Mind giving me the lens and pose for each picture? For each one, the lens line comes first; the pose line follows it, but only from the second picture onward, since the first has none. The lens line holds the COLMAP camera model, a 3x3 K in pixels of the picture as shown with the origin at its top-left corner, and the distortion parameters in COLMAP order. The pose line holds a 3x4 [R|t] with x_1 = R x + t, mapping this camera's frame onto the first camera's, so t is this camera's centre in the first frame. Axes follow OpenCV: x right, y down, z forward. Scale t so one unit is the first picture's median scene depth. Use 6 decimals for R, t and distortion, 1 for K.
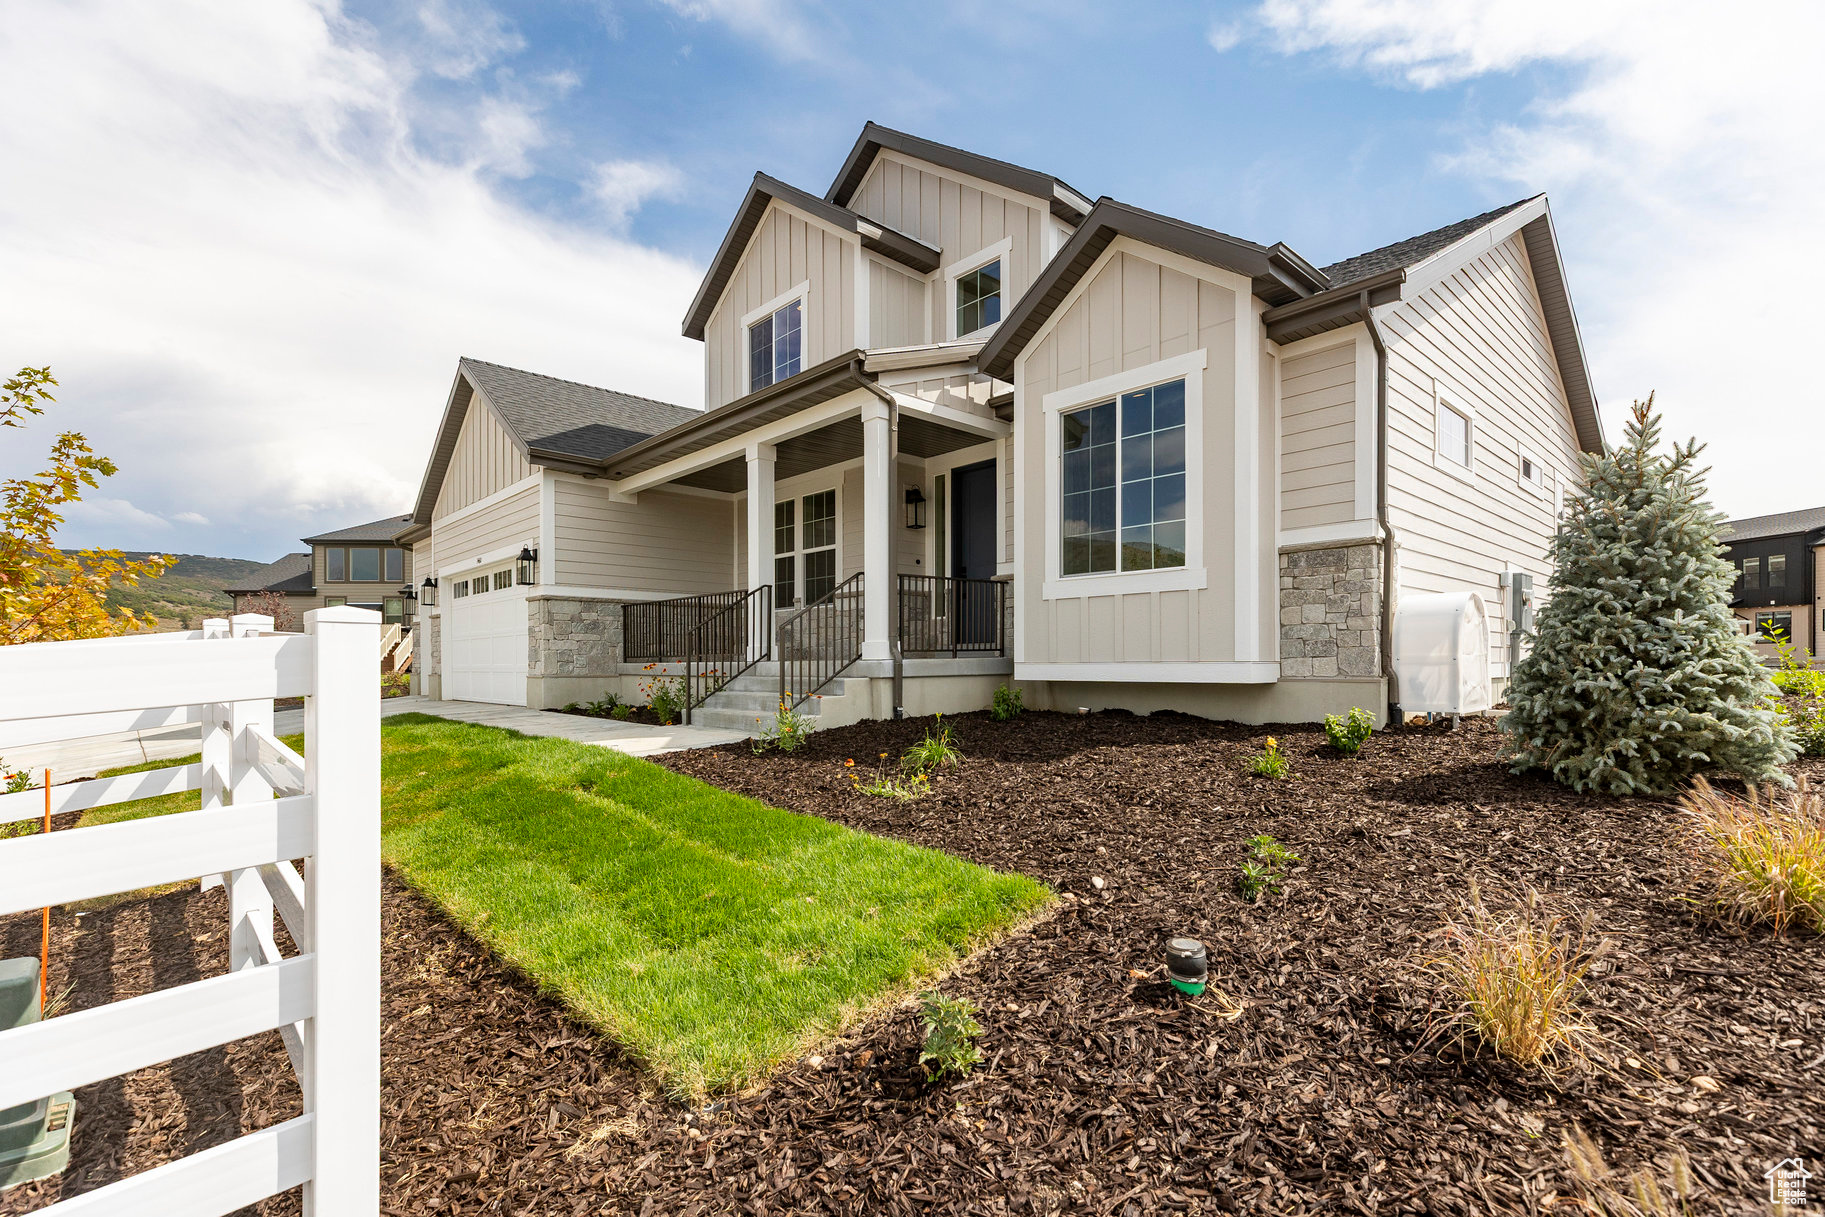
lens RADIAL K [[825.1, 0, 916.1], [0, 825.1, 654.0], [0, 0, 1]] dist [0.002751, -0.000033]
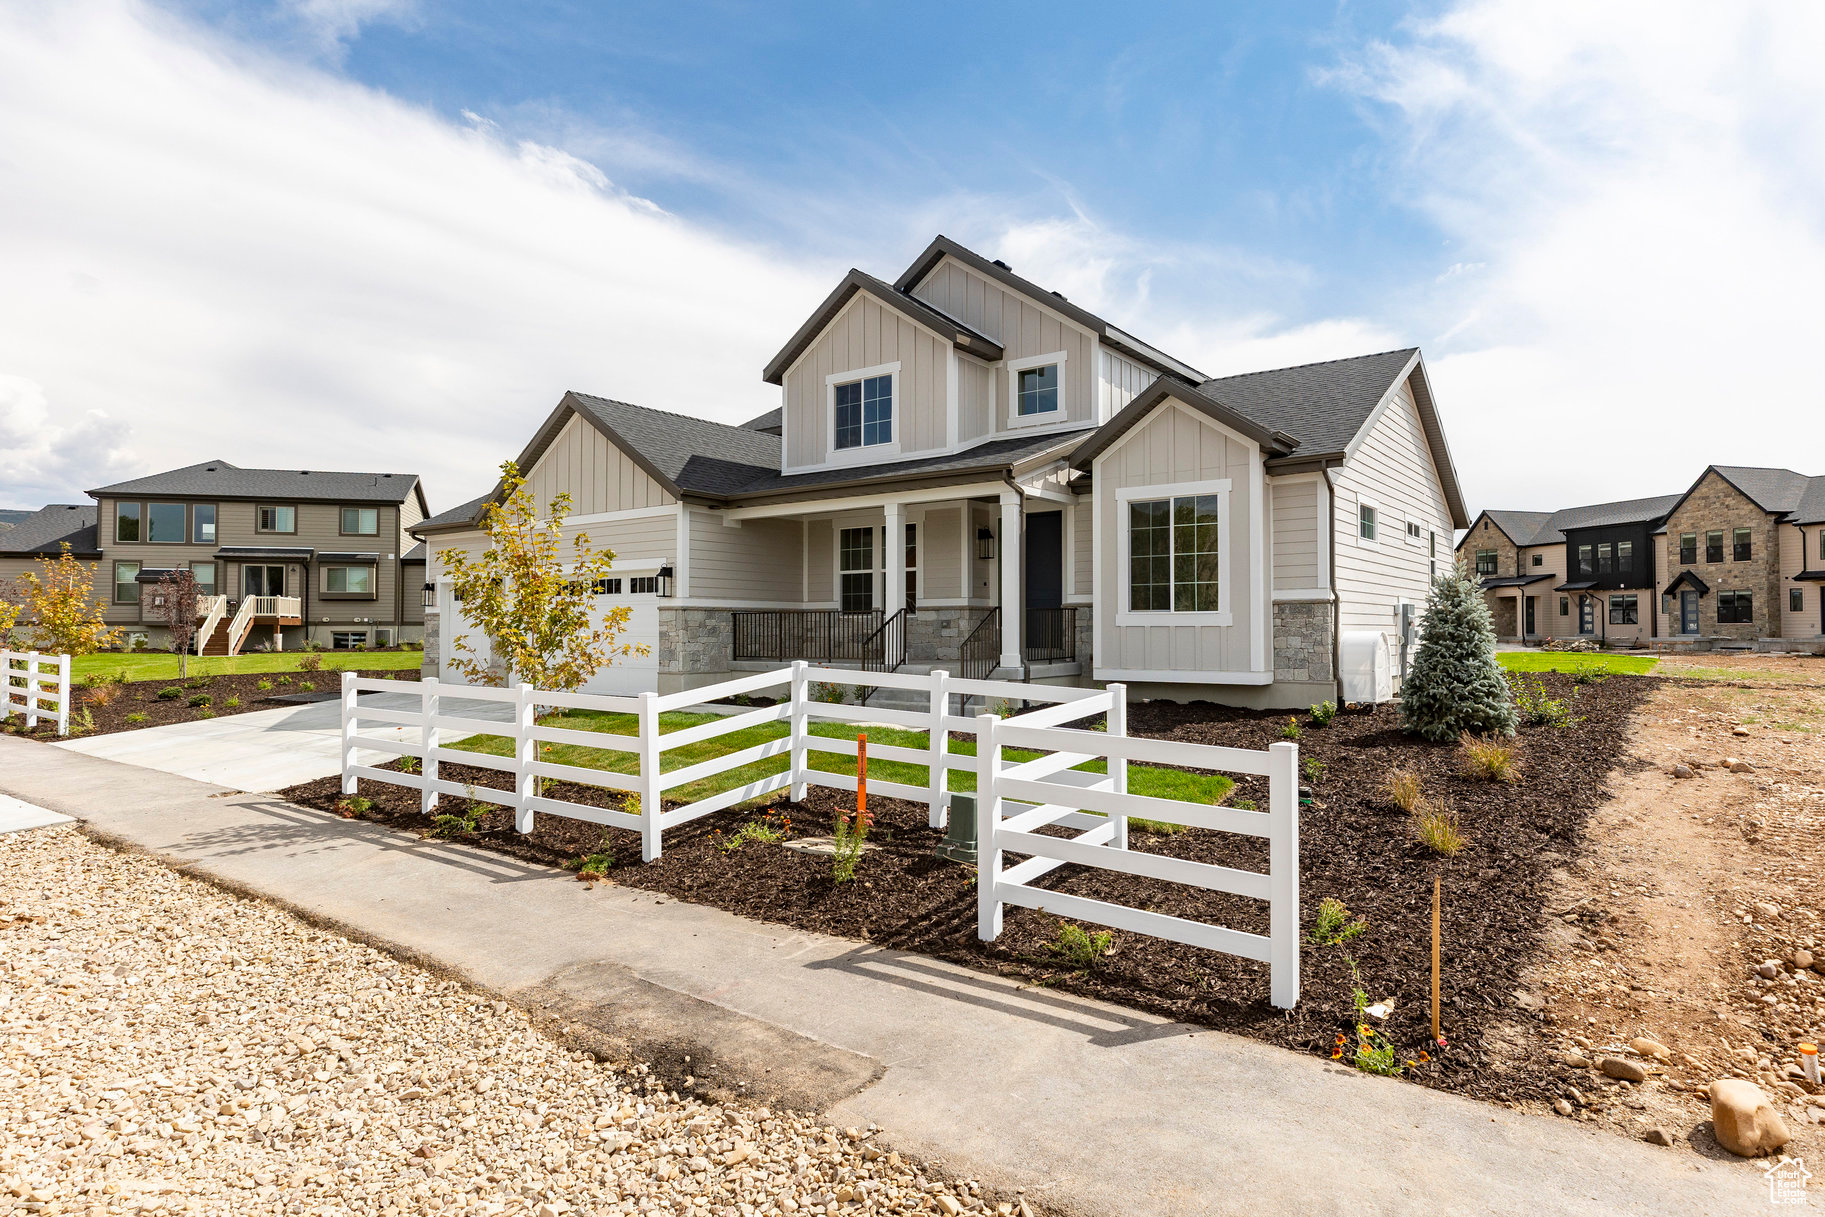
lens RADIAL K [[996.8, 0, 904.2], [0, 996.8, 583.6], [0, 0, 1]] dist [0.000048, -0.000486]
pose [[0.986799, 0.012026, 0.161503, -0.517455], [-0.005998, 0.999269, -0.037757, -0.072459], [-0.161839, 0.036290, 0.986150, -0.714660]]
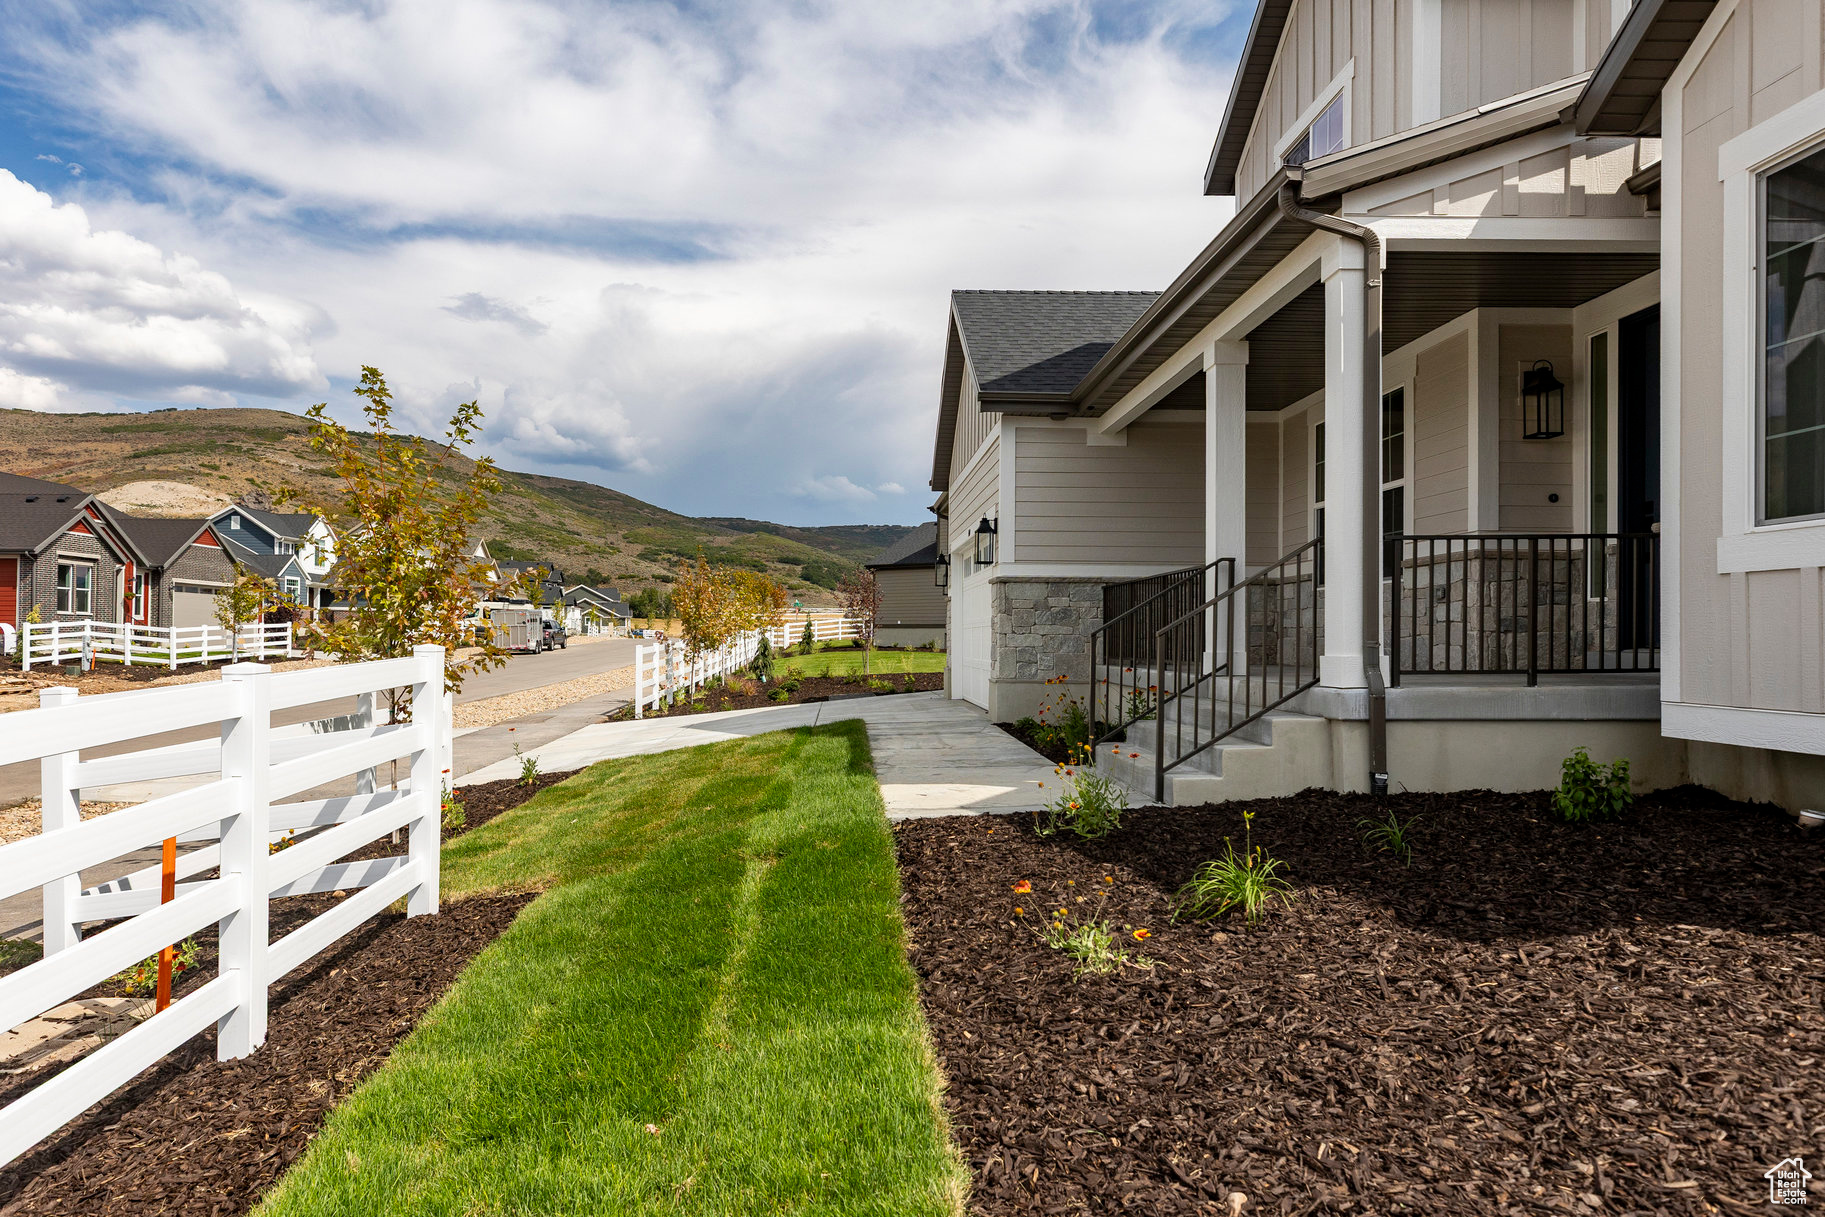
lens RADIAL K [[1102.9, 0, 848.4], [0, 1102.9, 621.0], [0, 0, 1]] dist [0.000008, 0.002384]
pose [[0.730637, -0.000906, -0.682765, 0.224808], [-0.002278, 0.999990, -0.003765, -0.035523], [0.682762, 0.004306, 0.730628, 0.192615]]
